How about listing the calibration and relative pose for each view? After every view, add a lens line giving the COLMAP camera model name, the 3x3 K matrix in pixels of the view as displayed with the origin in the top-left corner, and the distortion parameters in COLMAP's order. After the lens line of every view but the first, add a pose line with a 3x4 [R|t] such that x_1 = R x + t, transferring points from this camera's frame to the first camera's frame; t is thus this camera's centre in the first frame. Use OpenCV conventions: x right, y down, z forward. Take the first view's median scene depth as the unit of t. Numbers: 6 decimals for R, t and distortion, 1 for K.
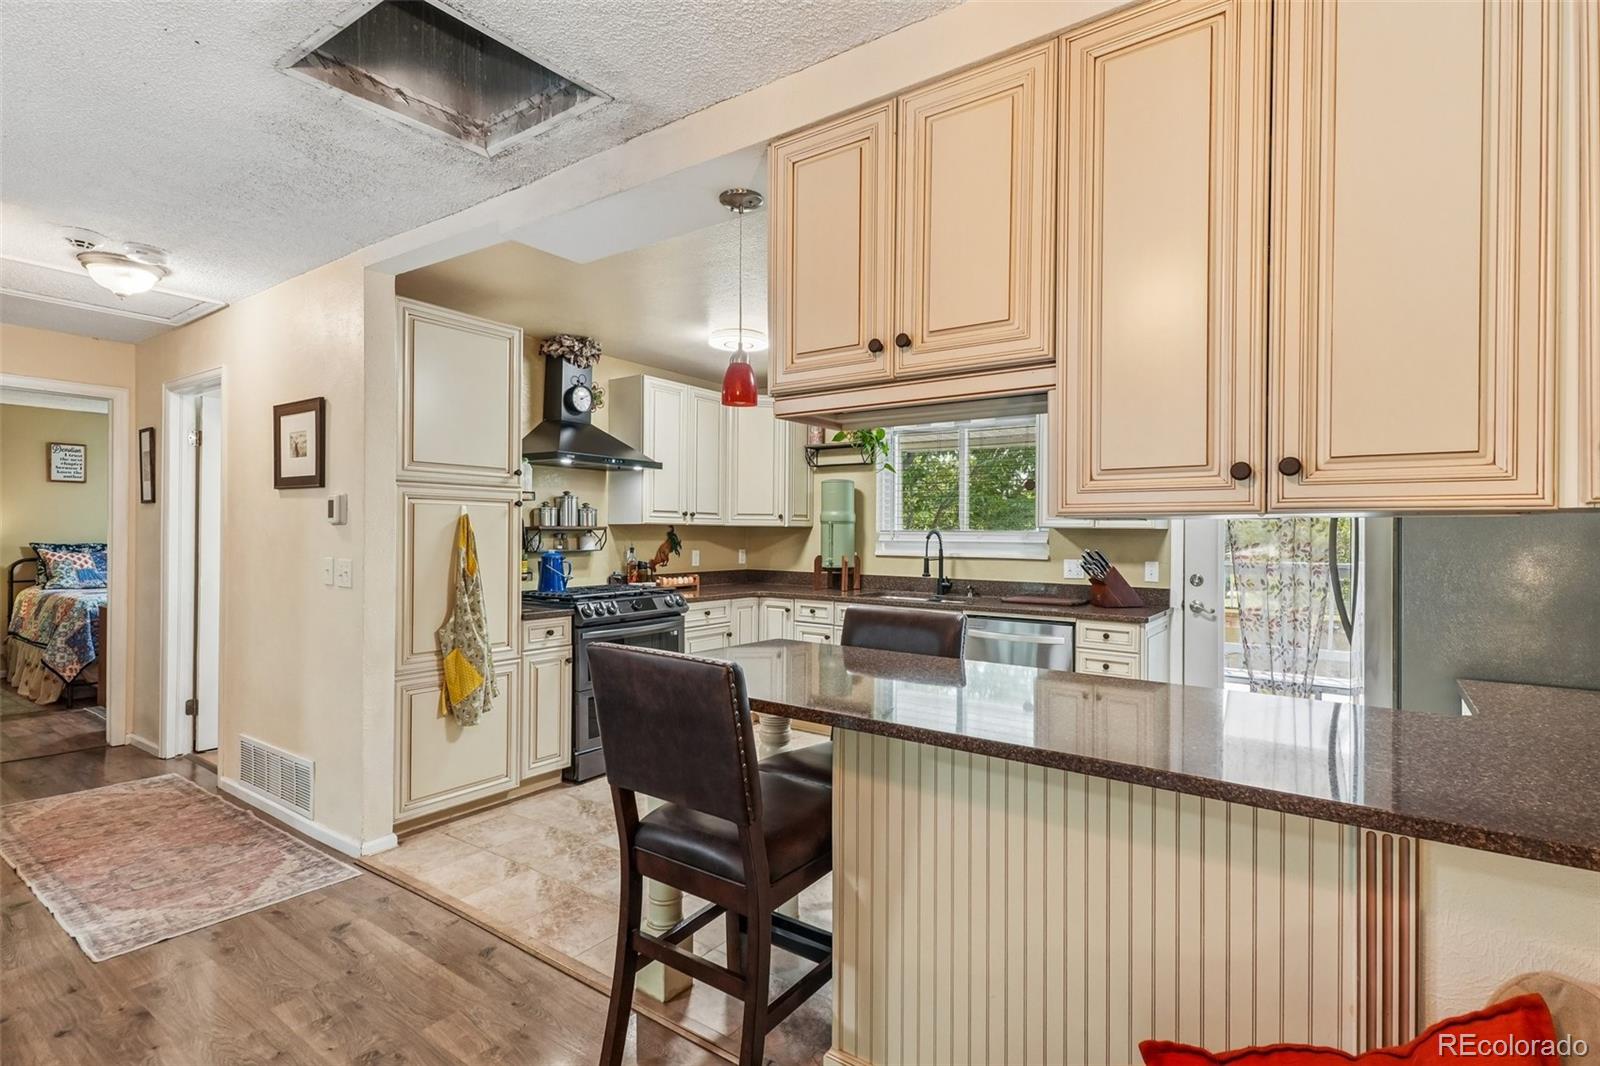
lens RADIAL K [[768.8, 0, 793.9], [0, 768.8, 530.3], [0, 0, 1]] dist [0.014097, -0.001556]
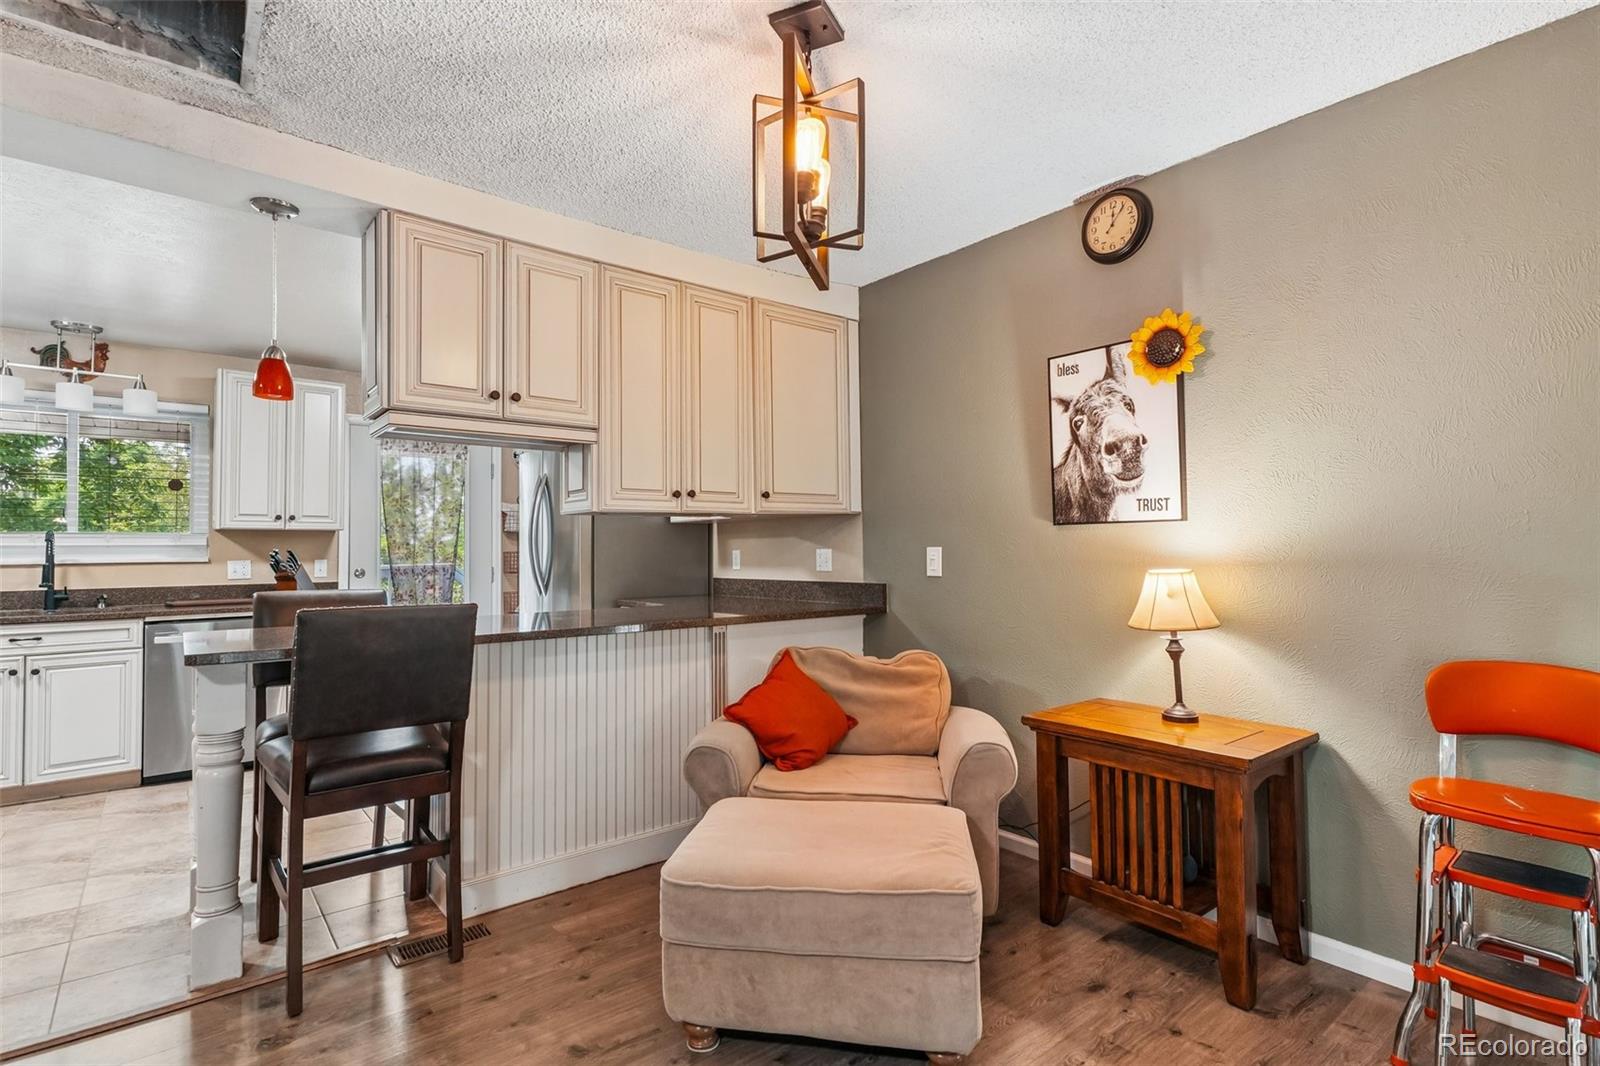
lens RADIAL K [[768.8, 0, 793.9], [0, 768.8, 530.3], [0, 0, 1]] dist [0.014097, -0.001556]
pose [[0.257266, 0.016508, 0.966200, -0.426834], [0.009002, 0.999770, -0.019478, 0.022488], [-0.966299, 0.013709, 0.257058, 0.013034]]
